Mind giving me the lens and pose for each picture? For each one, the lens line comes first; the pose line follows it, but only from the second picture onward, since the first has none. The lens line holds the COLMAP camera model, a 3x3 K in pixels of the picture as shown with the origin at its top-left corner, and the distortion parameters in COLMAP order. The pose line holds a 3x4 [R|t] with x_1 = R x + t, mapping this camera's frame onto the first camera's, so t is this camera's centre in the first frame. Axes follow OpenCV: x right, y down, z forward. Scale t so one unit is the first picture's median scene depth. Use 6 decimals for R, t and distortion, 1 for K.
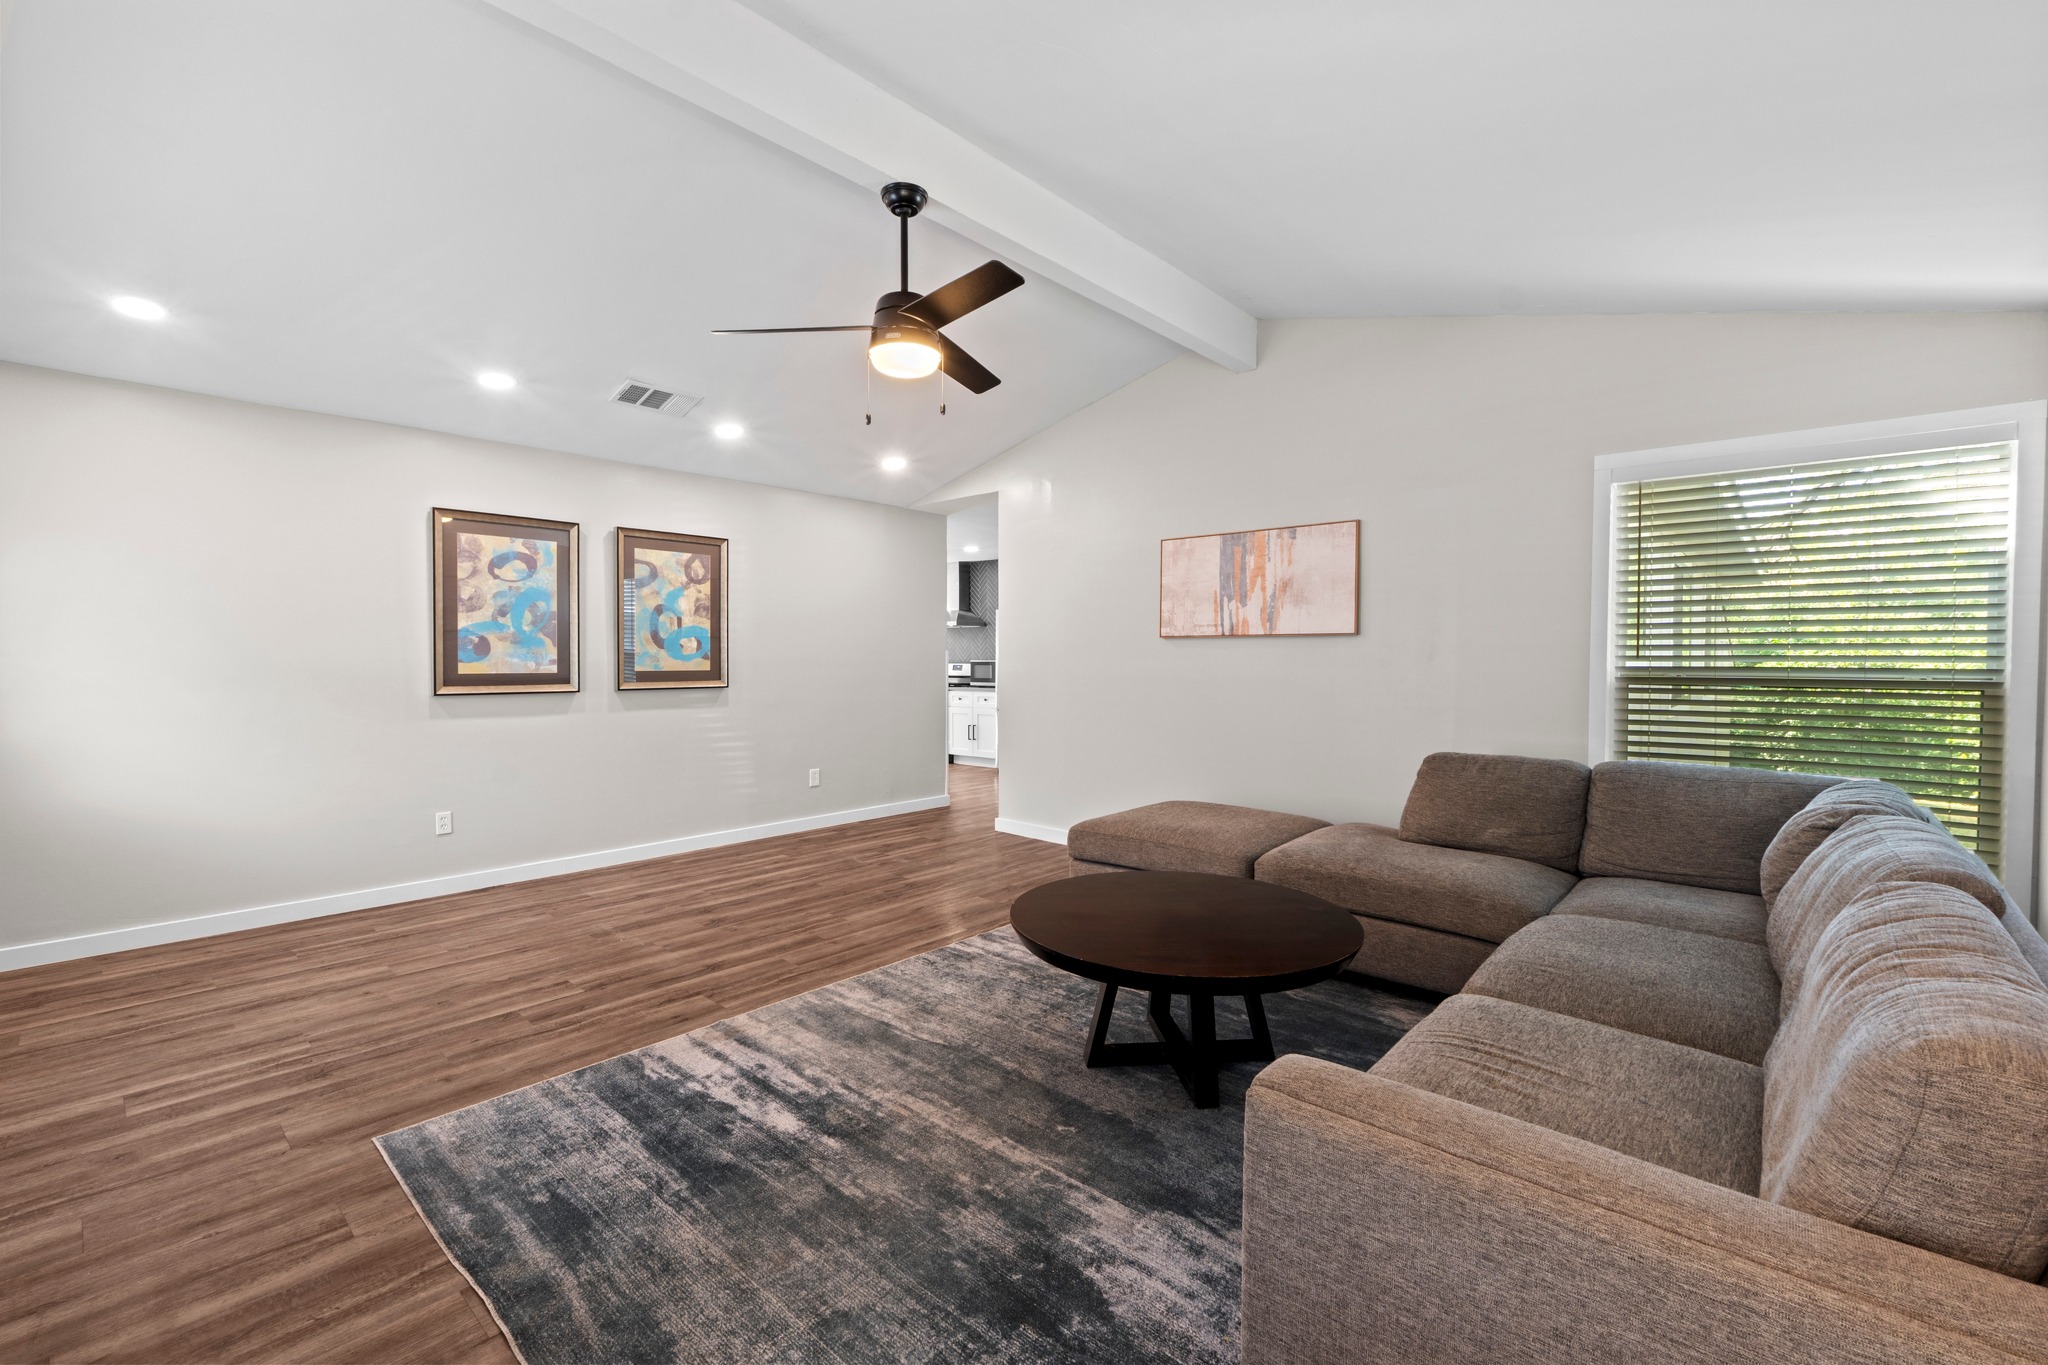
lens RADIAL K [[873.7, 0, 1025.8], [0, 873.7, 677.6], [0, 0, 1]] dist [-0.006351, -0.000051]
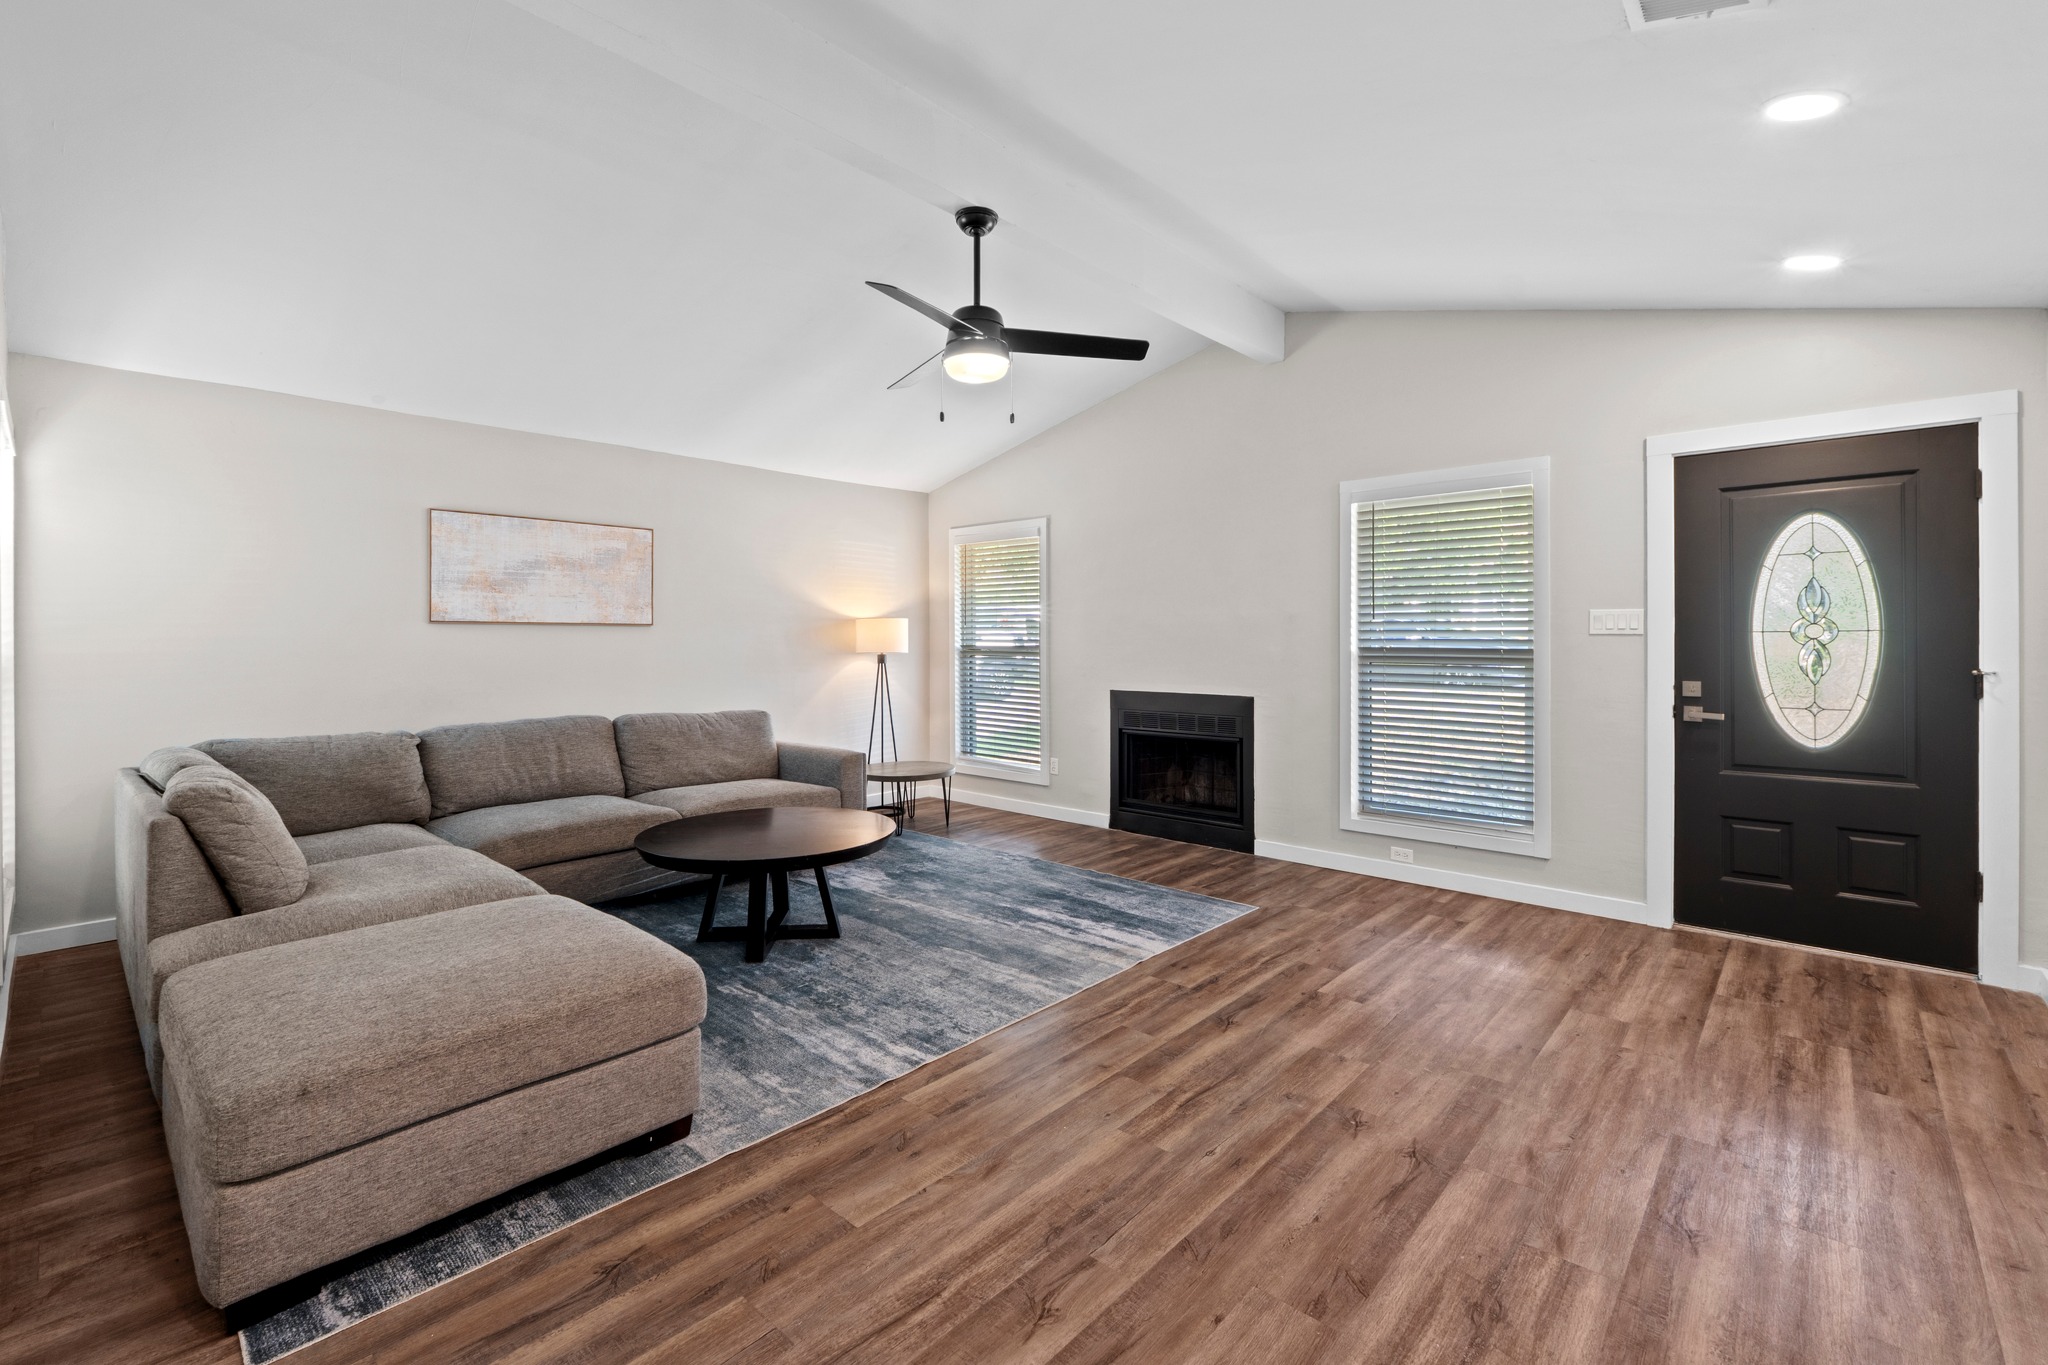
lens RADIAL K [[883.6, 0, 1016.7], [0, 883.6, 644.8], [0, 0, 1]] dist [-0.008169, -0.000459]
pose [[-0.999910, 0.000541, 0.013437, -0.210715], [0.000951, 0.999533, 0.030541, -0.056144], [-0.013415, 0.030551, -0.999443, 2.184762]]
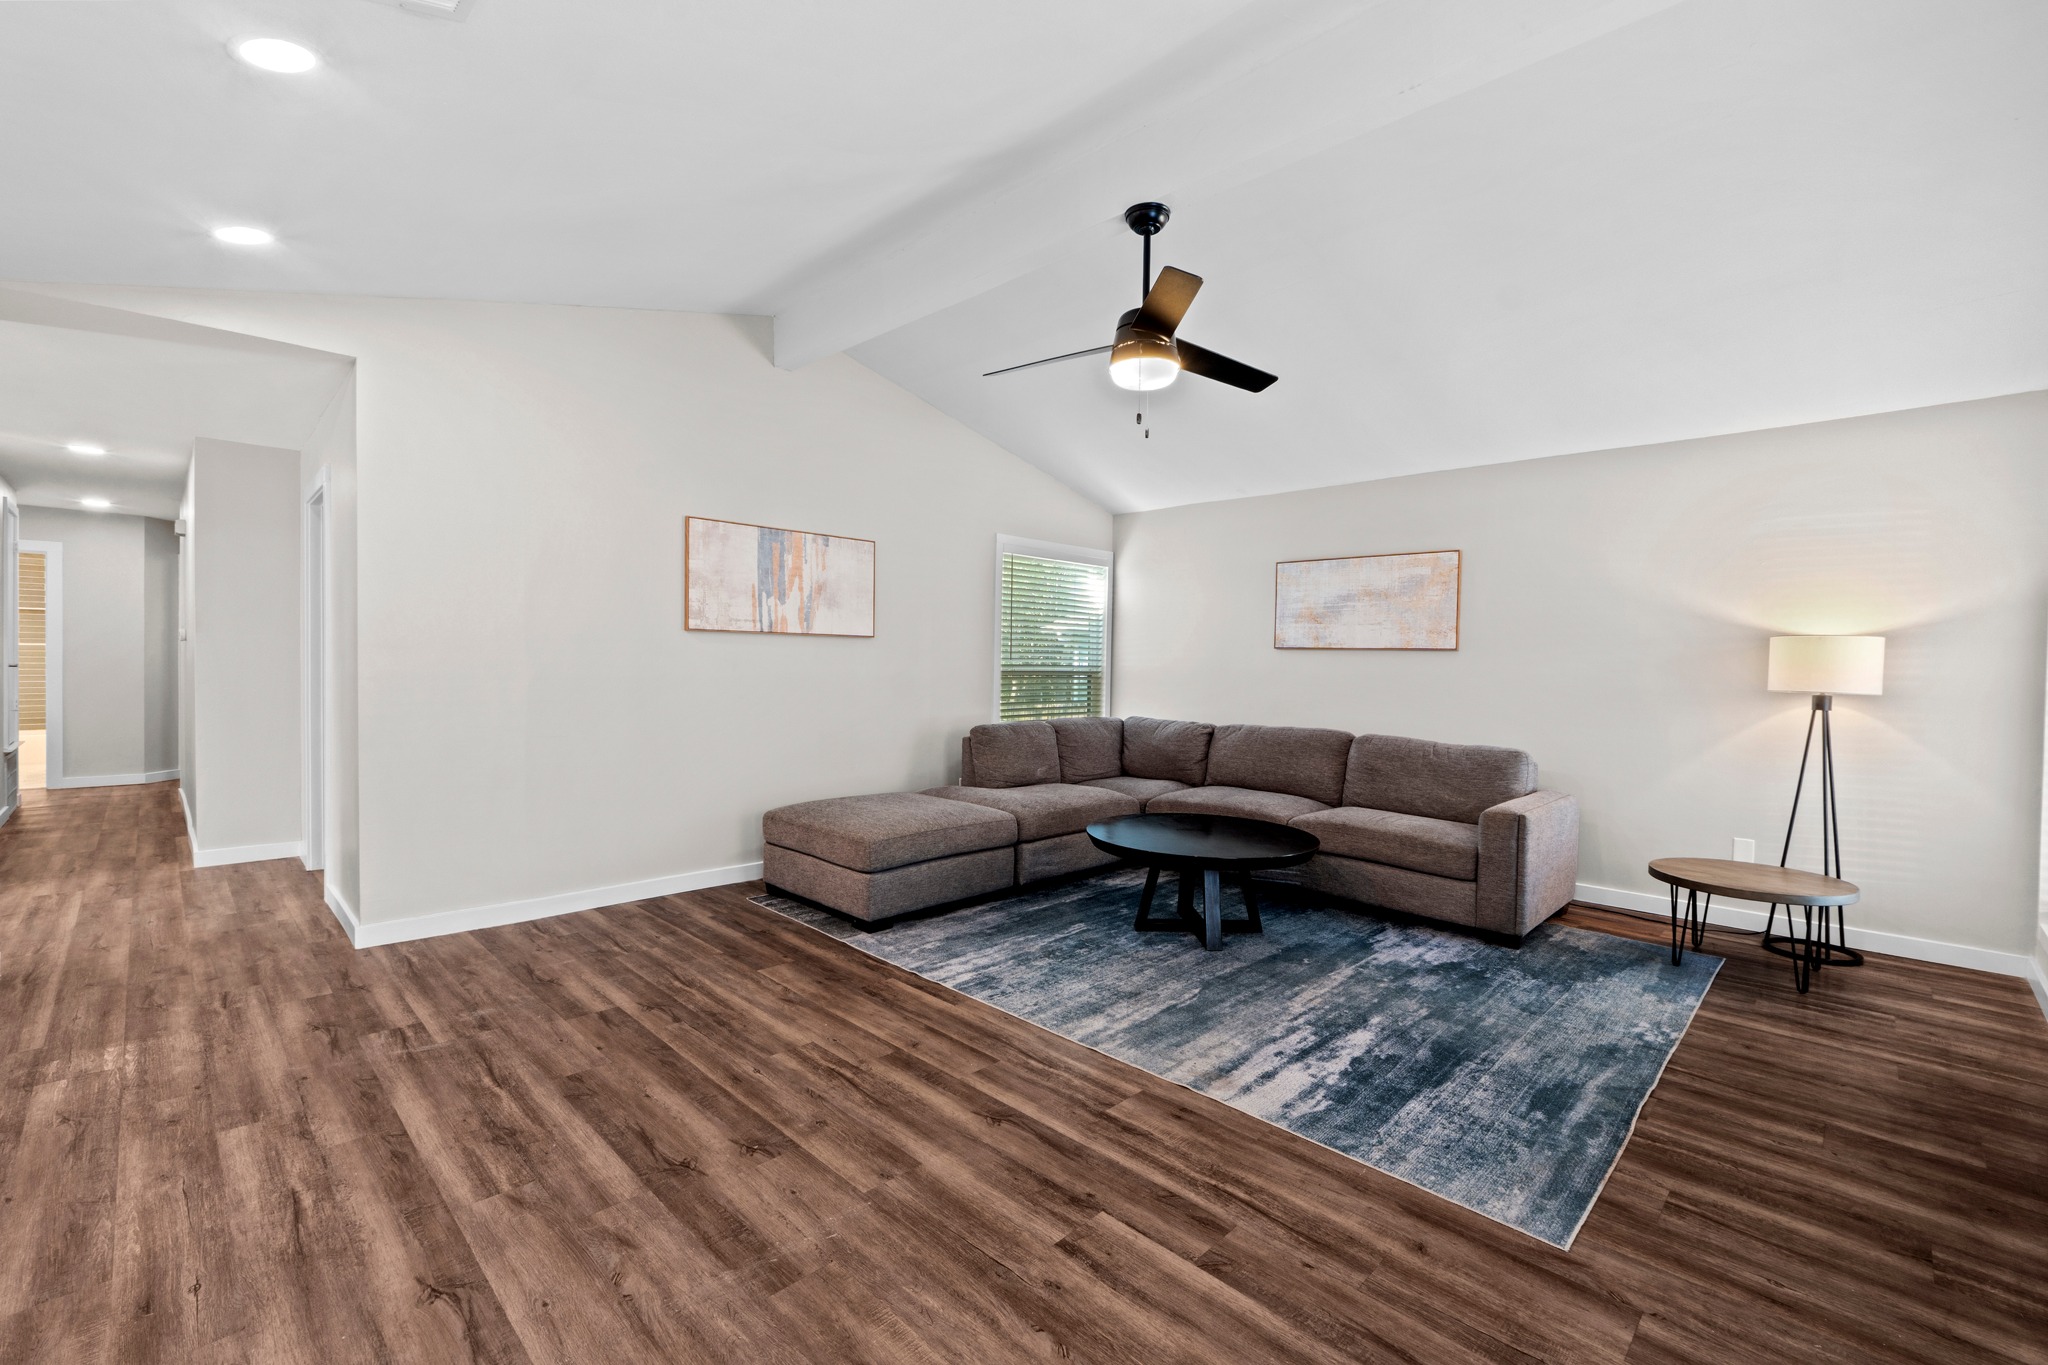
lens RADIAL K [[872.5, 0, 1014.5], [0, 872.5, 677.4], [0, 0, 1]] dist [-0.008282, 0.000104]
pose [[0.052390, -0.020820, 0.998410, -1.231564], [0.006182, 0.999770, 0.020524, -0.027380], [-0.998608, 0.005097, 0.052506, 1.144572]]
